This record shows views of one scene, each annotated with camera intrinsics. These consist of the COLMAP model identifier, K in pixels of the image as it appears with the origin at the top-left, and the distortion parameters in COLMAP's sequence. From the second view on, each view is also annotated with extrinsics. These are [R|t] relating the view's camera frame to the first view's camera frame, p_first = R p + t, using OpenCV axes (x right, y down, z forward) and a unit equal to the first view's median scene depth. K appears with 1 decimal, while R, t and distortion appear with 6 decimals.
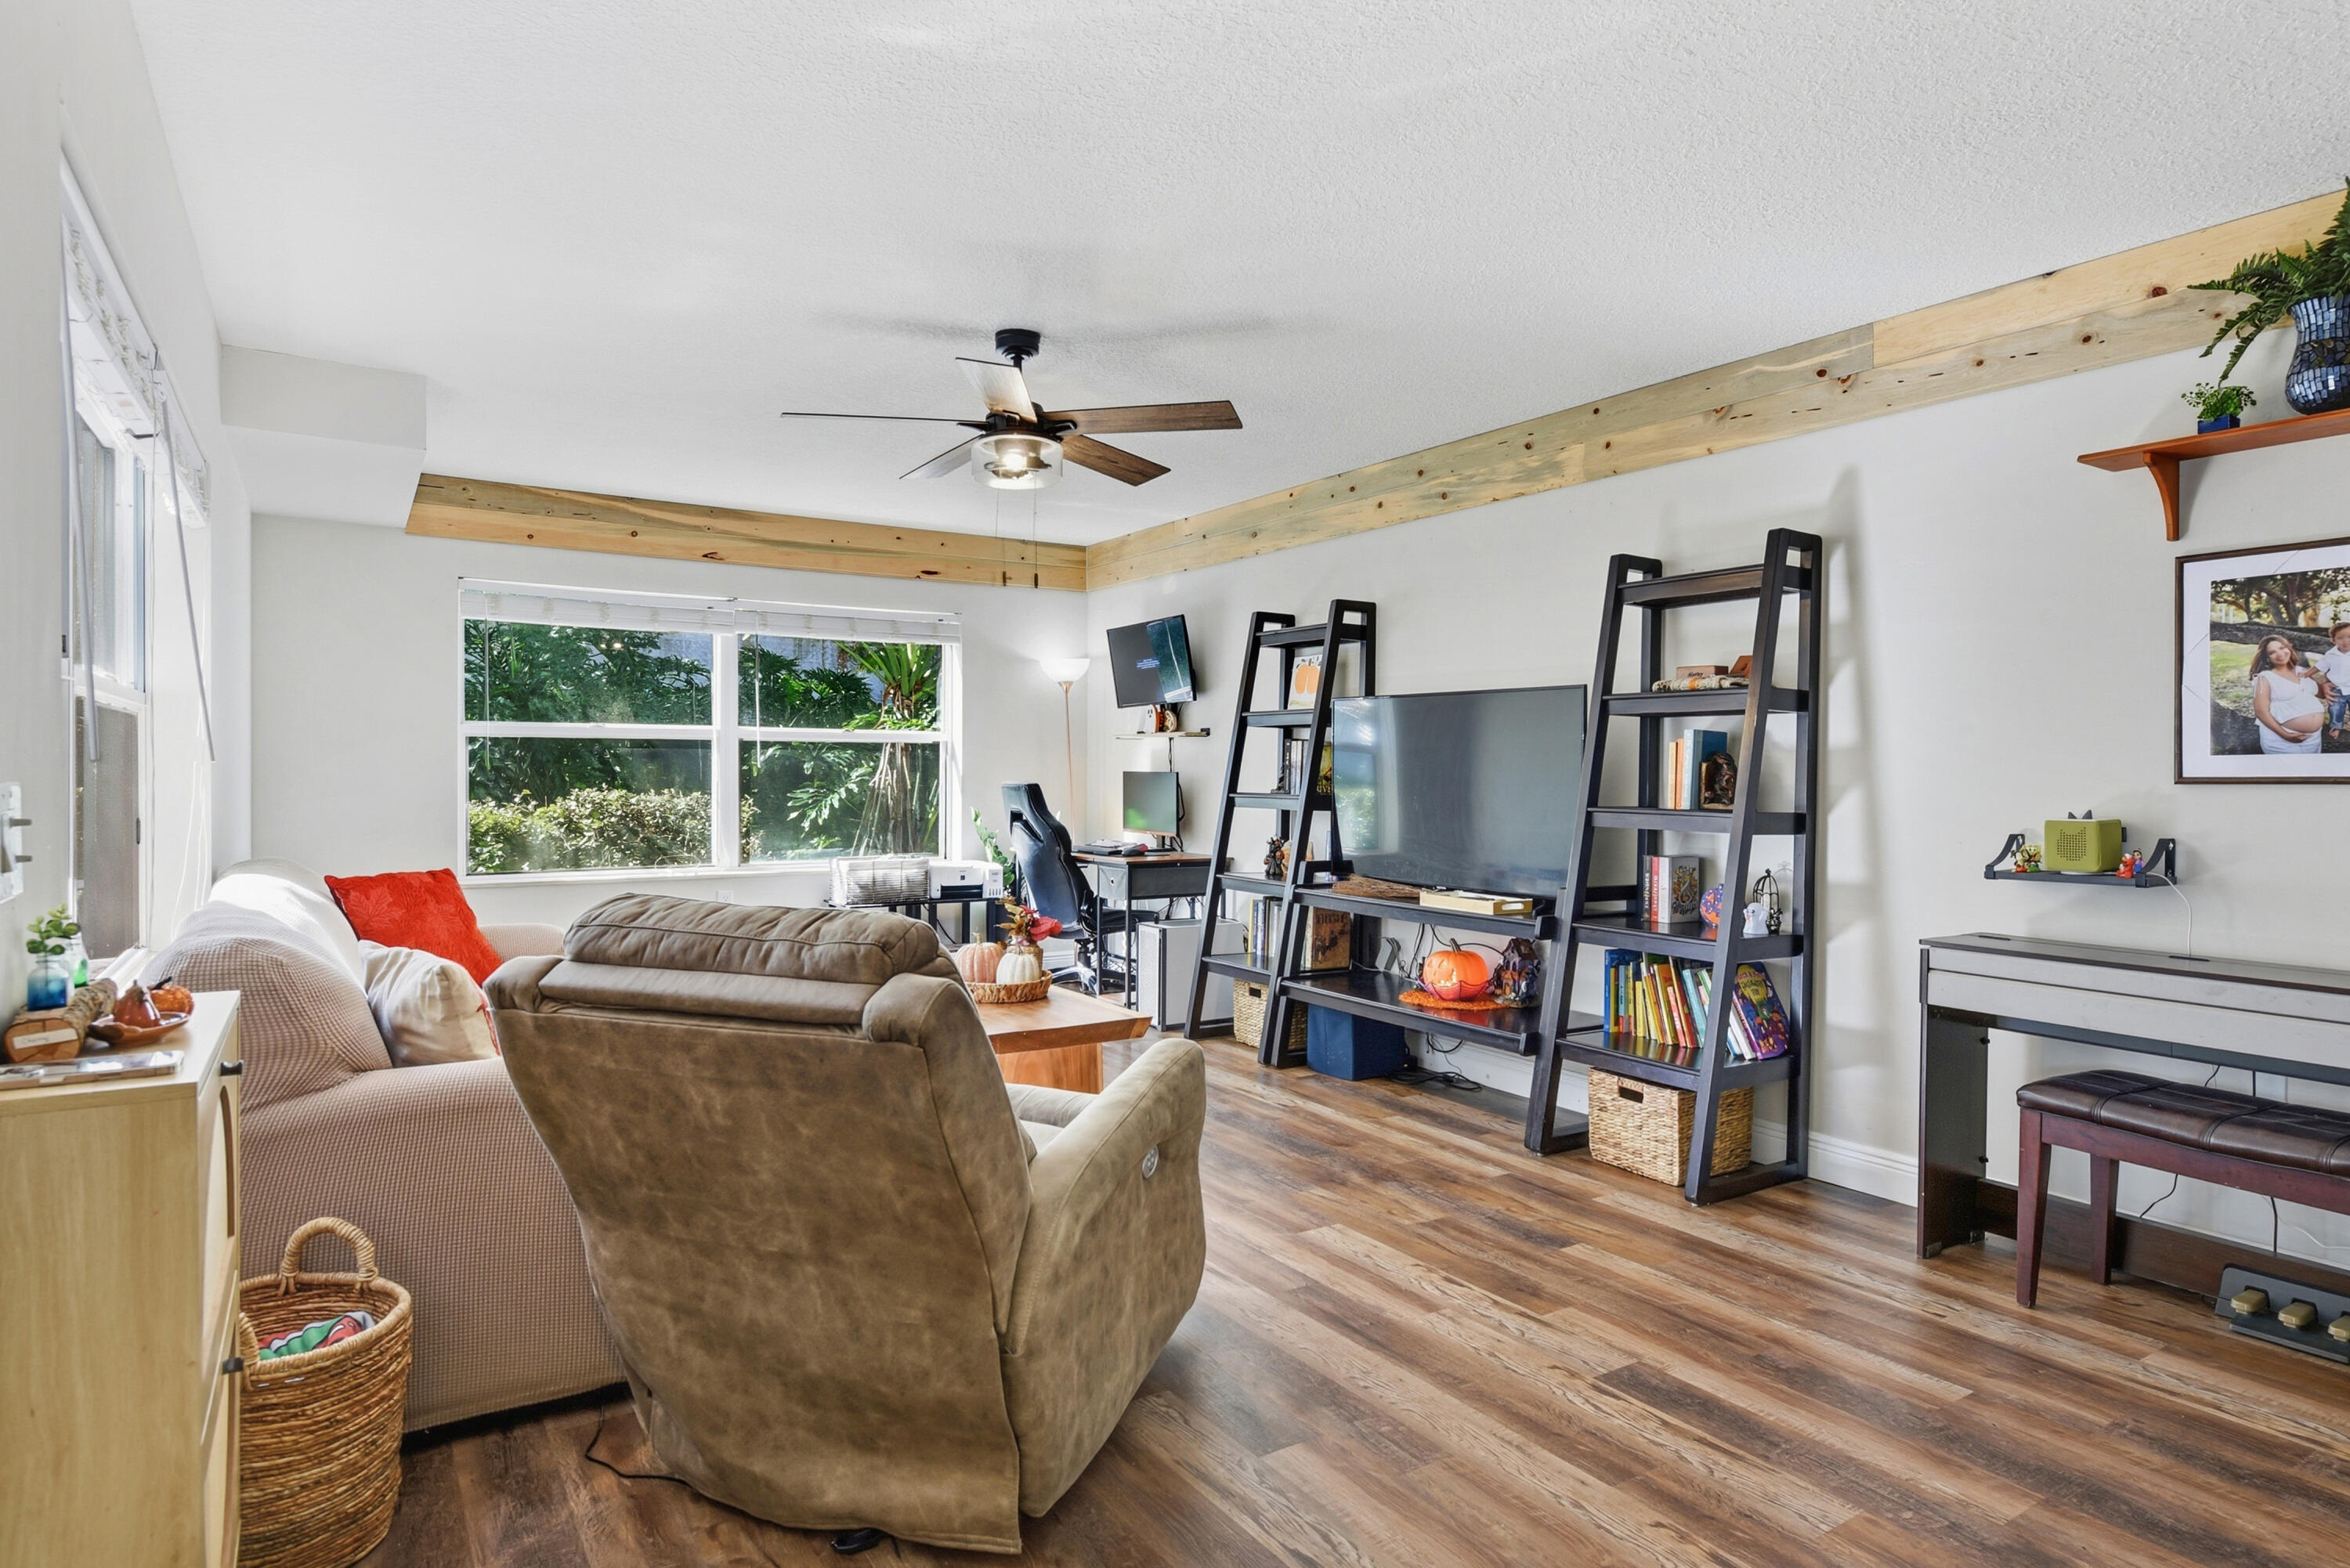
lens RADIAL K [[1274.9, 0, 1190.1], [0, 1274.9, 792.9], [0, 0, 1]] dist [0.002071, -0.001695]
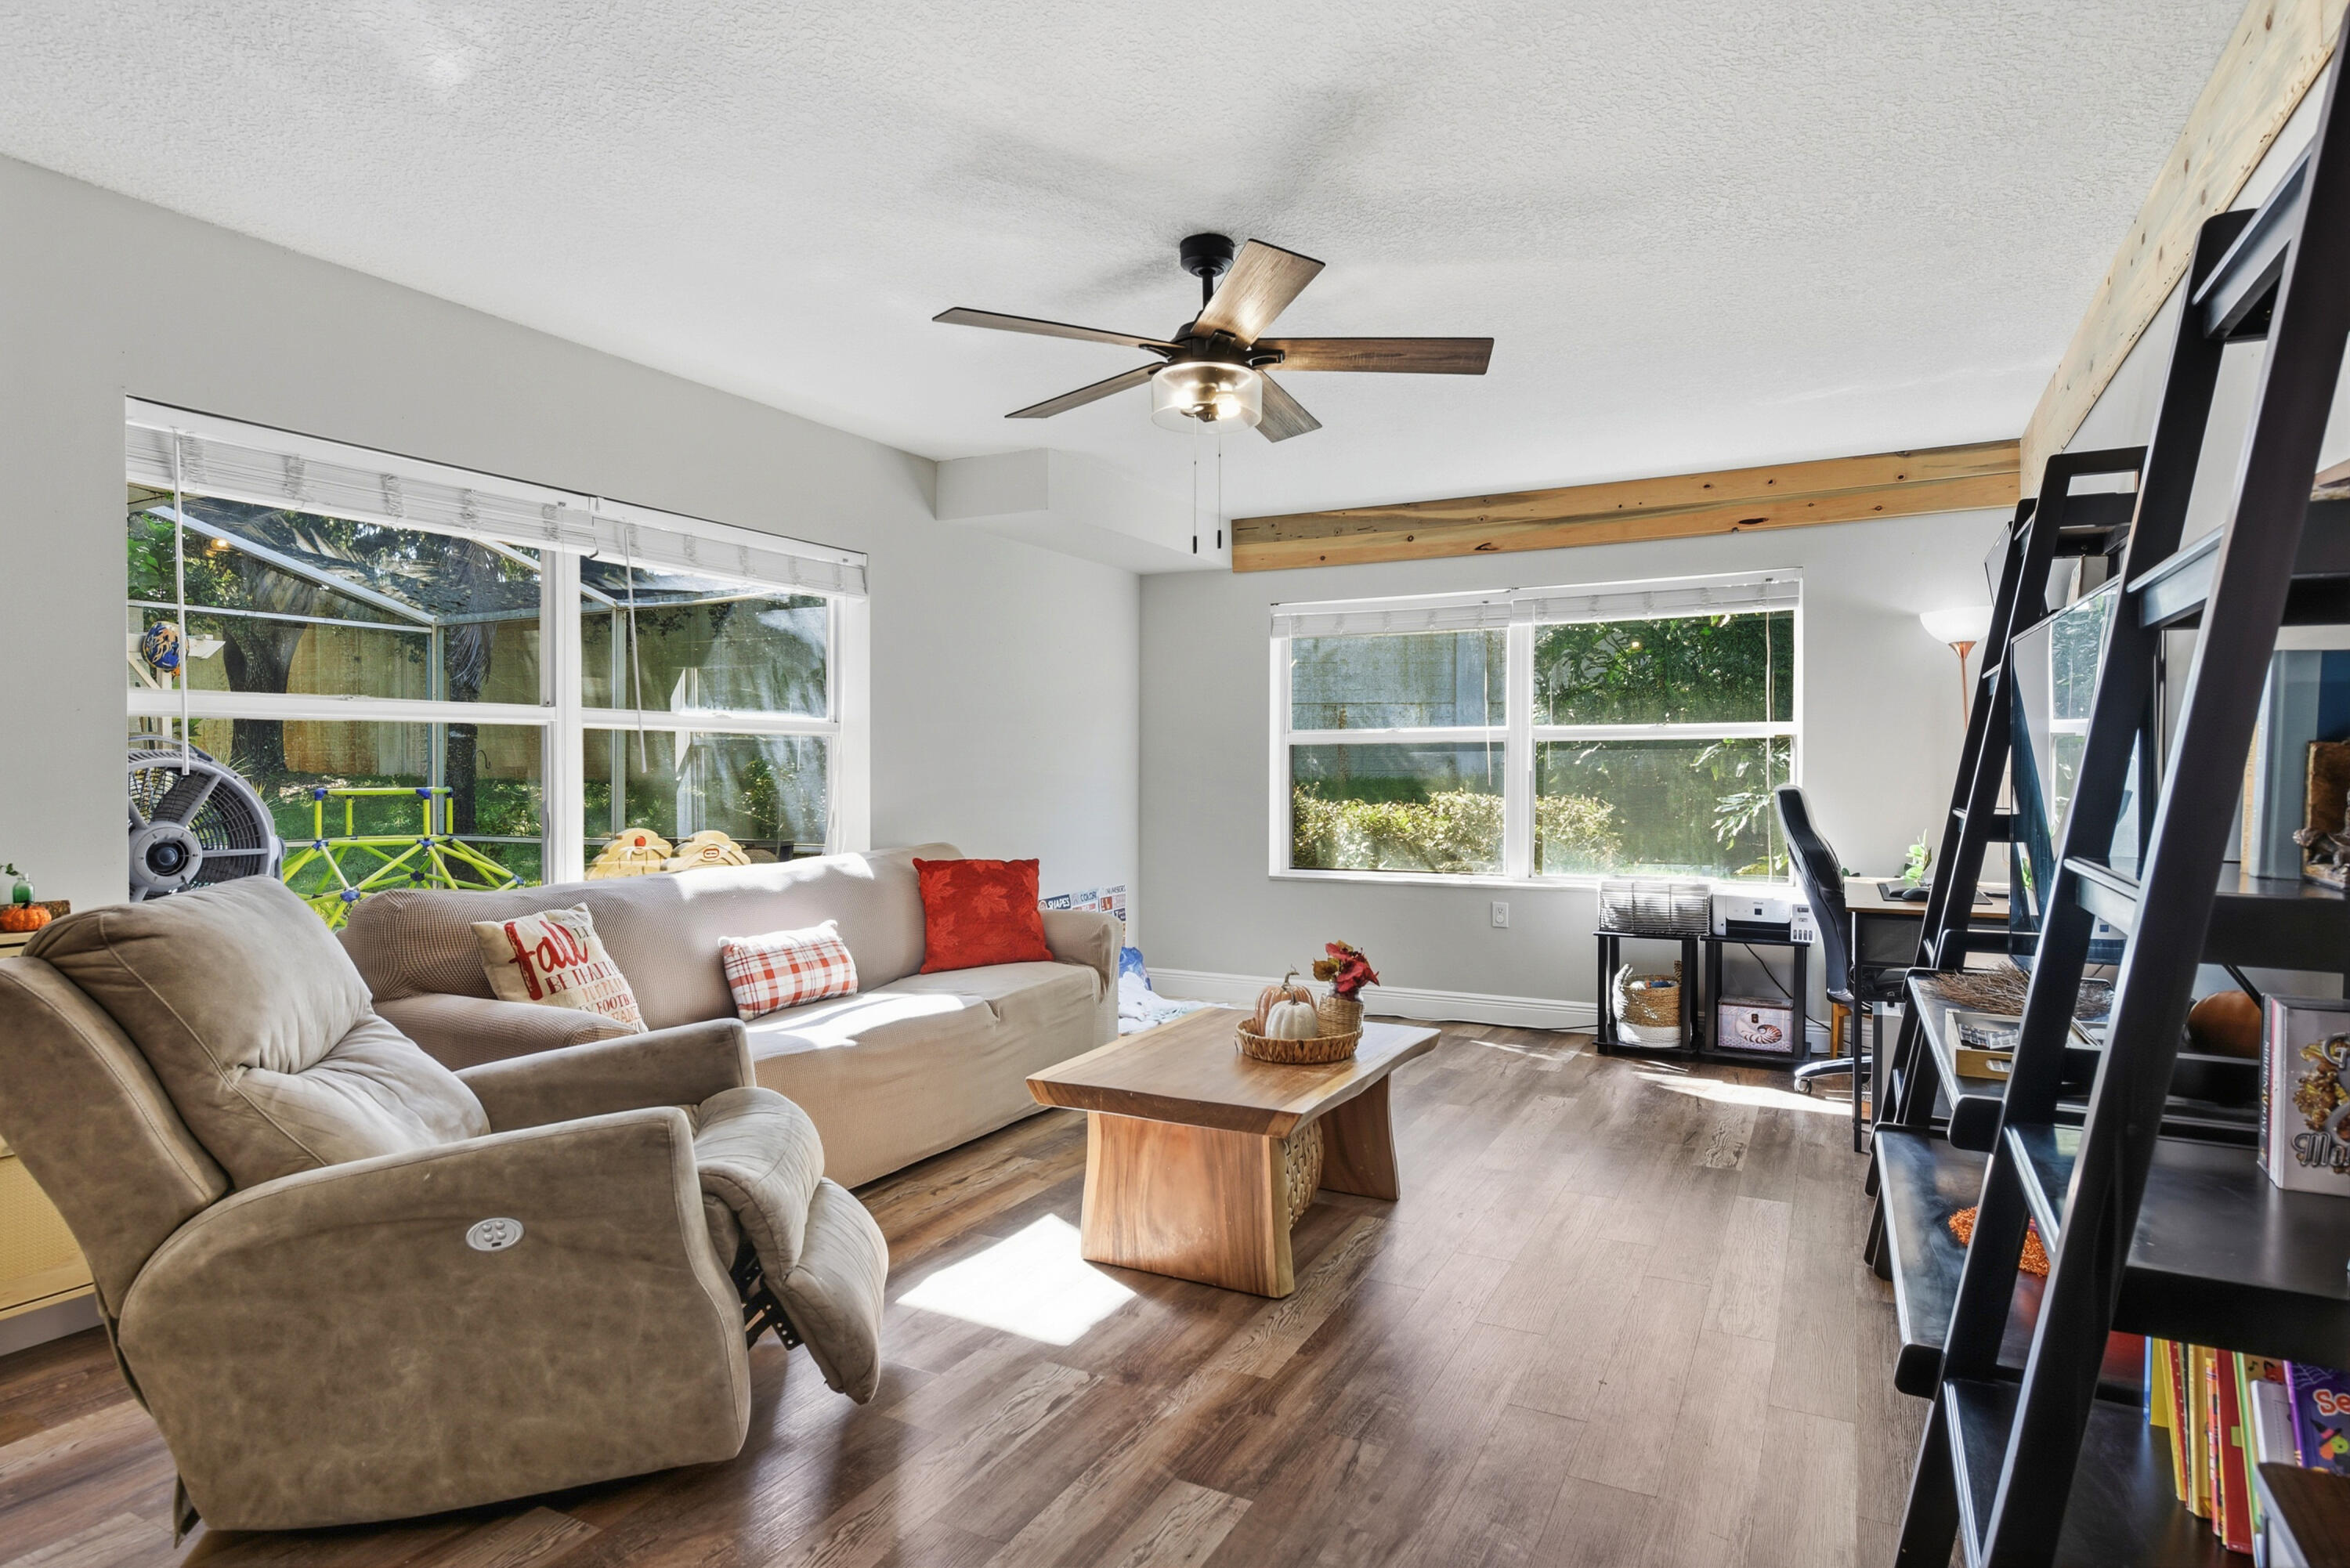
lens RADIAL K [[1274.9, 0, 1194.8], [0, 1274.9, 777.0], [0, 0, 1]] dist [0.002071, -0.001695]
pose [[0.503081, -0.002723, -0.864235, 0.567889], [-0.008684, 0.999929, -0.008205, -0.009431], [0.864196, 0.011633, 0.503021, 0.576063]]
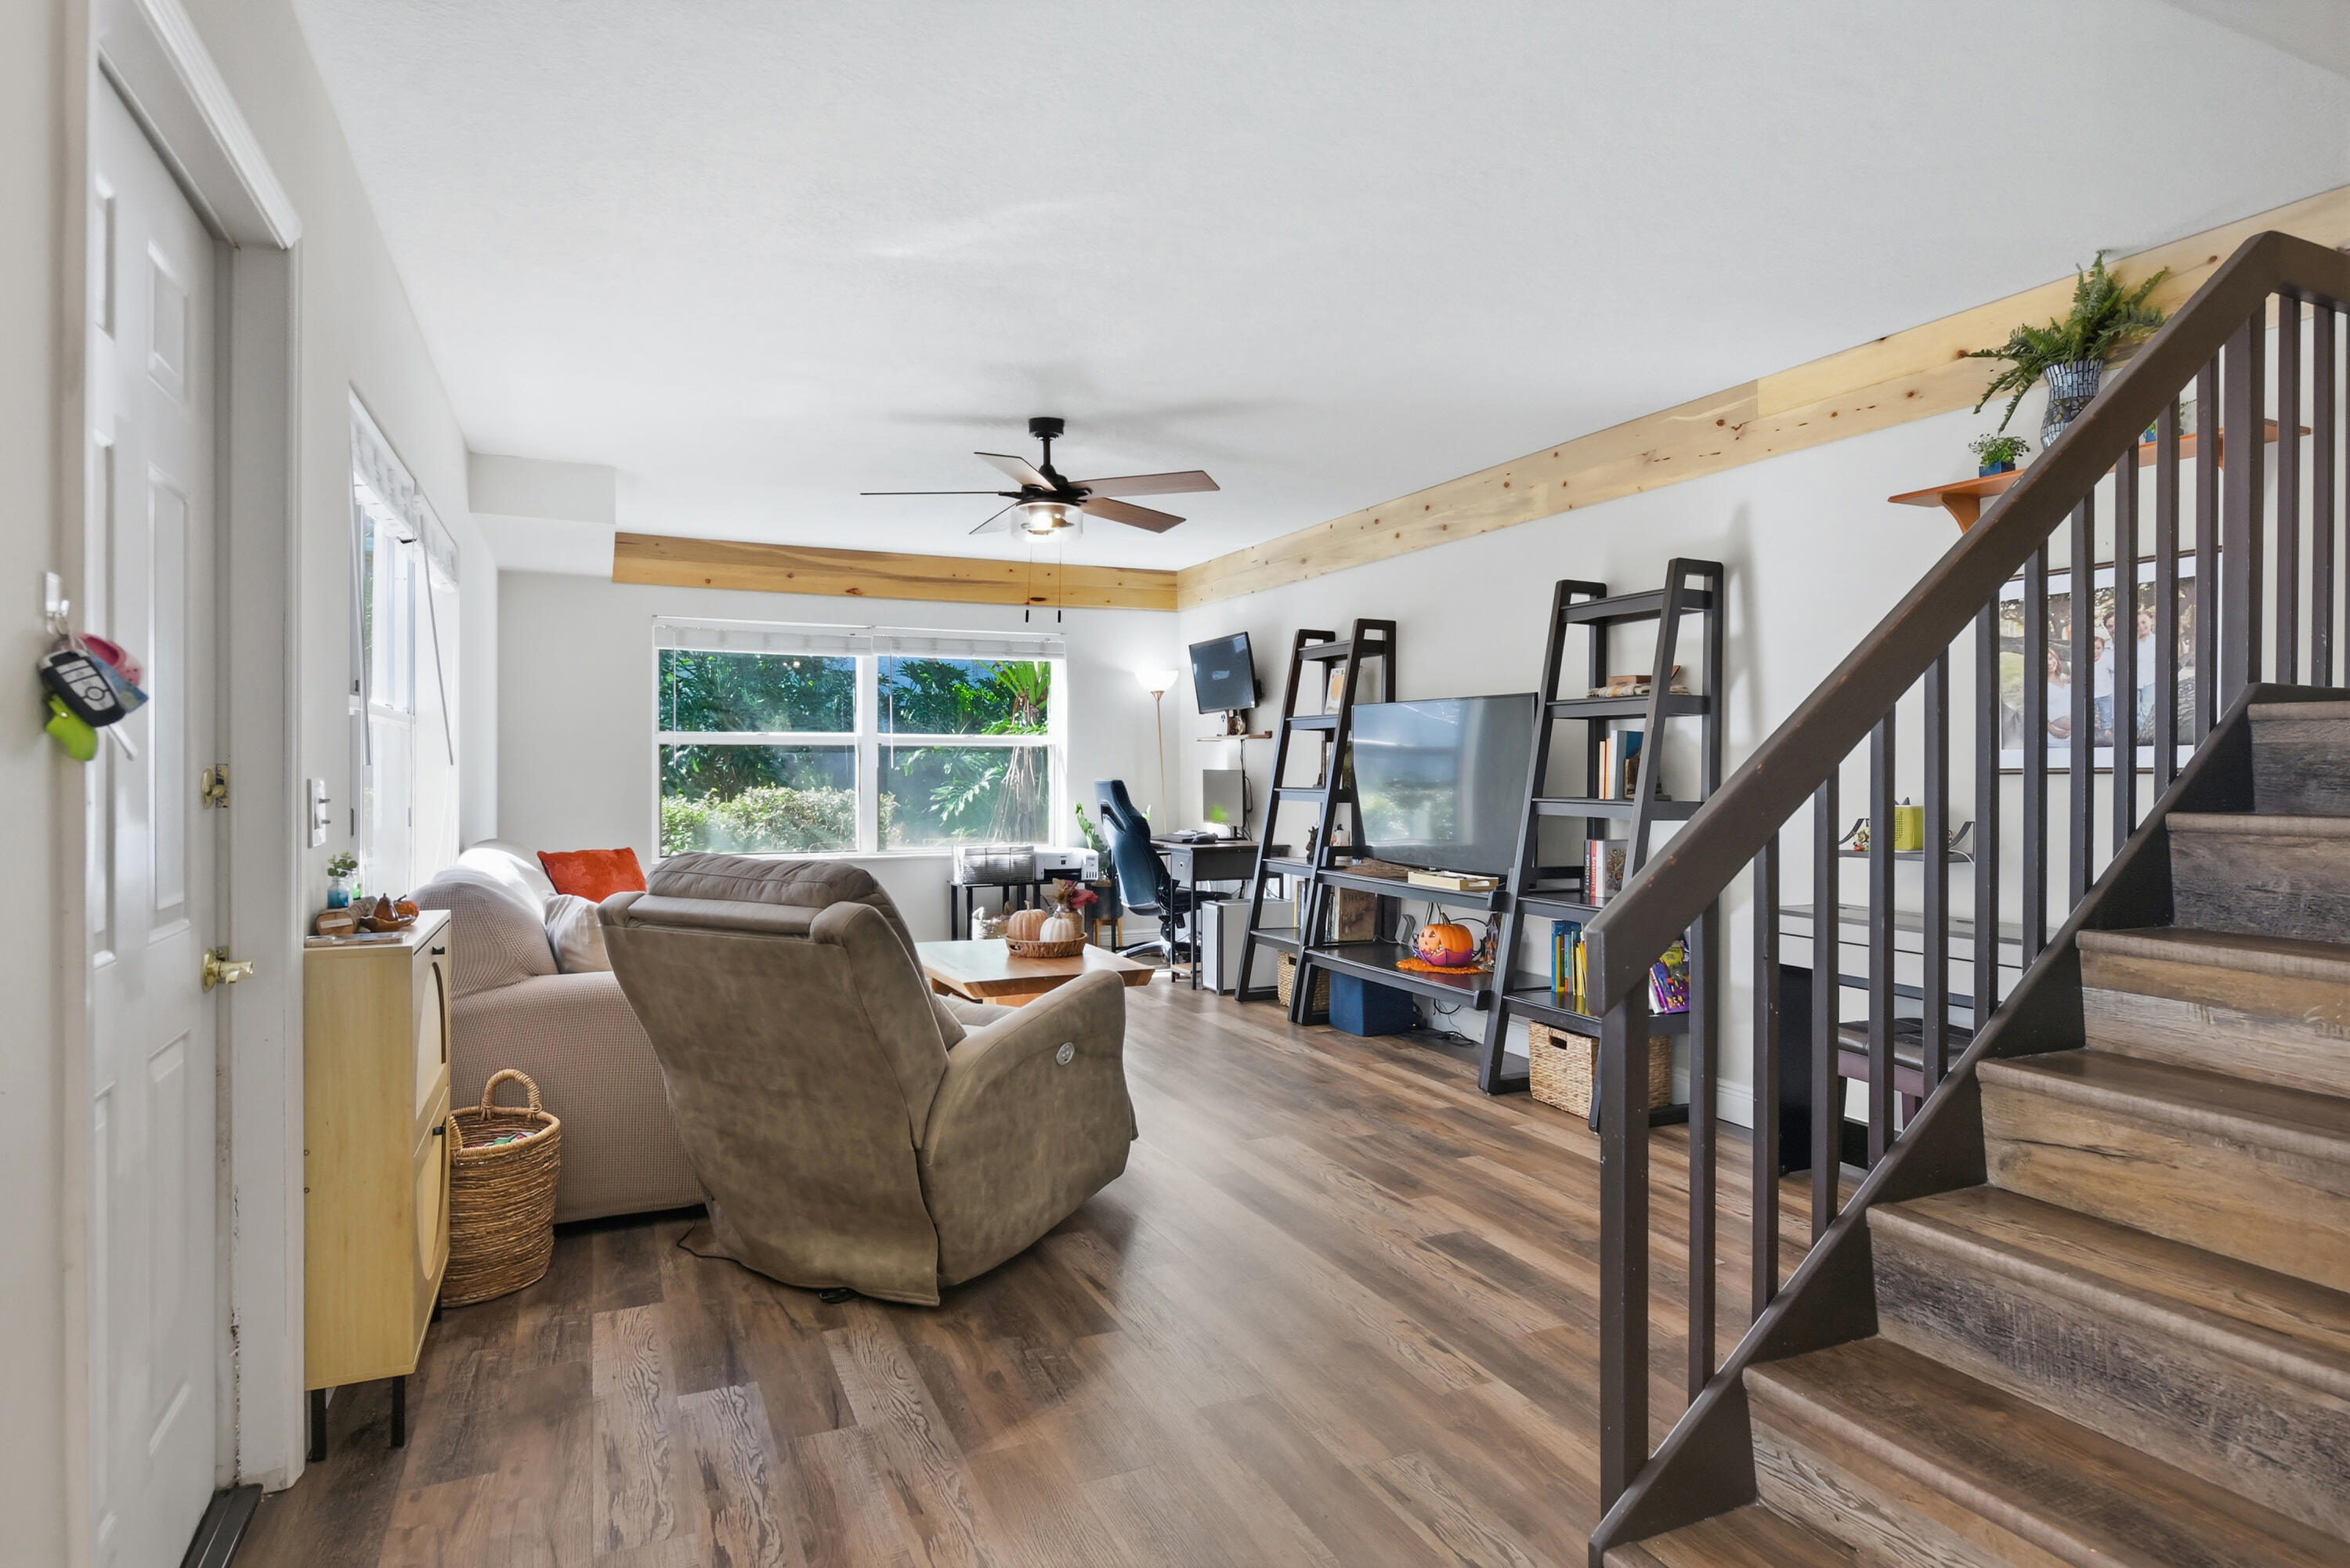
lens RADIAL K [[1247.7, 0, 1193.2], [0, 1247.7, 776.6], [0, 0, 1]] dist [0.004882, 0.001436]
pose [[0.989769, -0.004986, -0.142595, 0.180821], [0.003288, 0.999921, -0.012145, 0.005108], [0.142644, 0.011552, 0.989707, -0.188686]]
